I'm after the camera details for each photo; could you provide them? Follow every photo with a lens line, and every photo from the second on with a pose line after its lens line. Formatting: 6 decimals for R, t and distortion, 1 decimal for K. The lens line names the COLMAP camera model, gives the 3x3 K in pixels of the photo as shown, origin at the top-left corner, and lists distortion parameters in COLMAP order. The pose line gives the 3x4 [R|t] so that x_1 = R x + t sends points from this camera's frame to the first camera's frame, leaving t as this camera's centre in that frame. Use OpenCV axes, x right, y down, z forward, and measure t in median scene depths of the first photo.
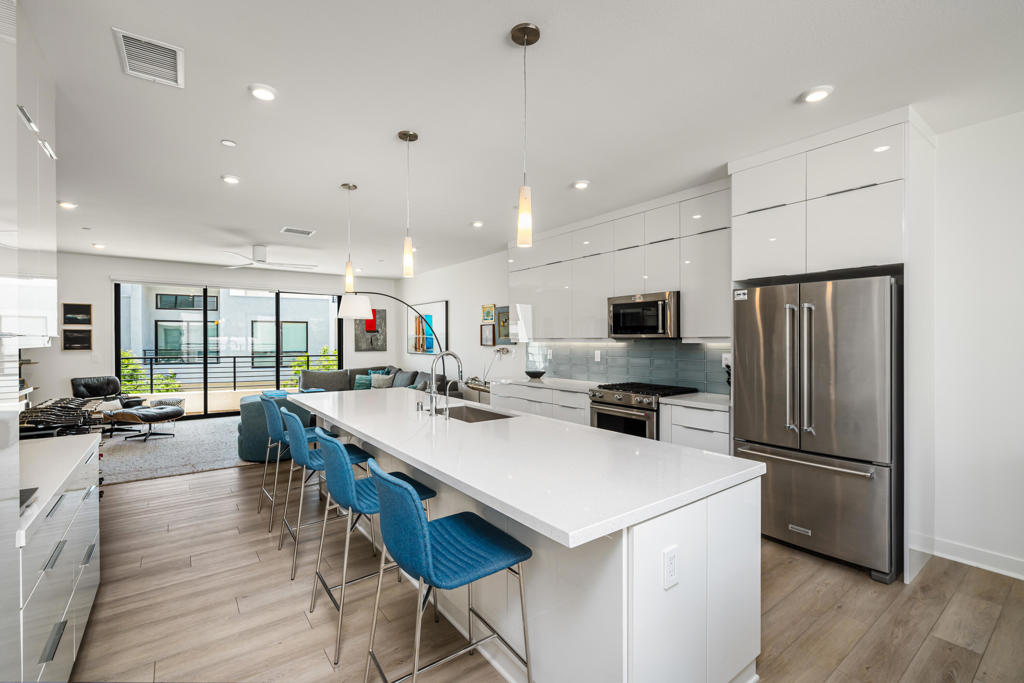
lens RADIAL K [[454.9, 0, 512.0], [0, 454.9, 341.5], [0, 0, 1]] dist [-0.000618, -0.000020]
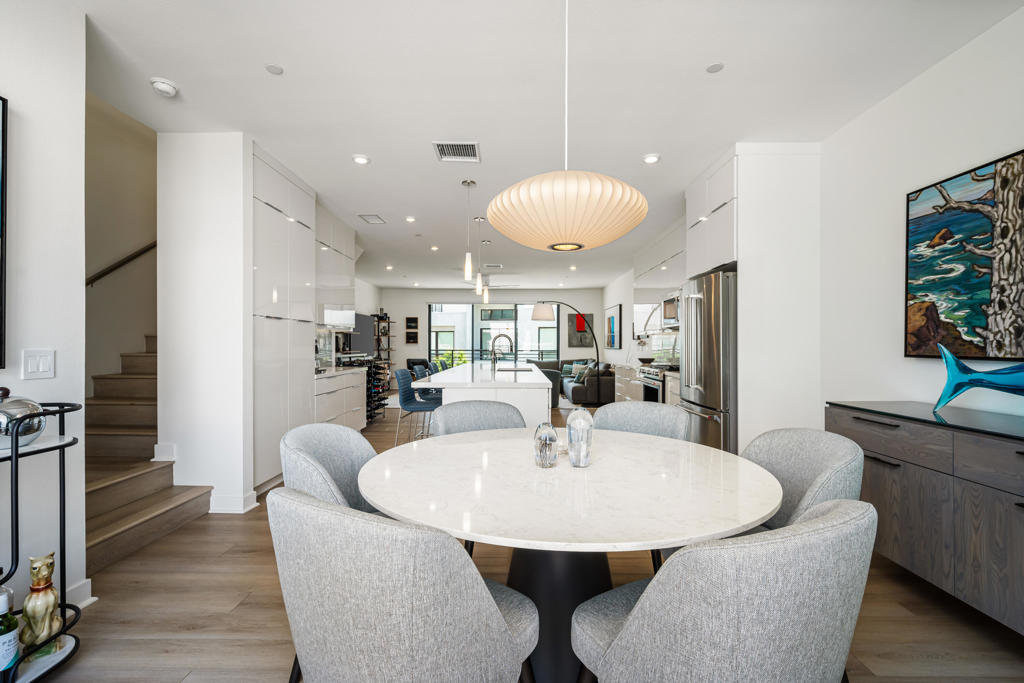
lens RADIAL K [[452.2, 0, 512.0], [0, 452.2, 341.5], [0, 0, 1]] dist [-0.000112, 0.000002]
pose [[0.797877, -0.003239, -0.602812, 0.397101], [-0.005132, 0.999913, -0.012165, 0.029386], [0.602799, 0.012800, 0.797790, -0.161083]]
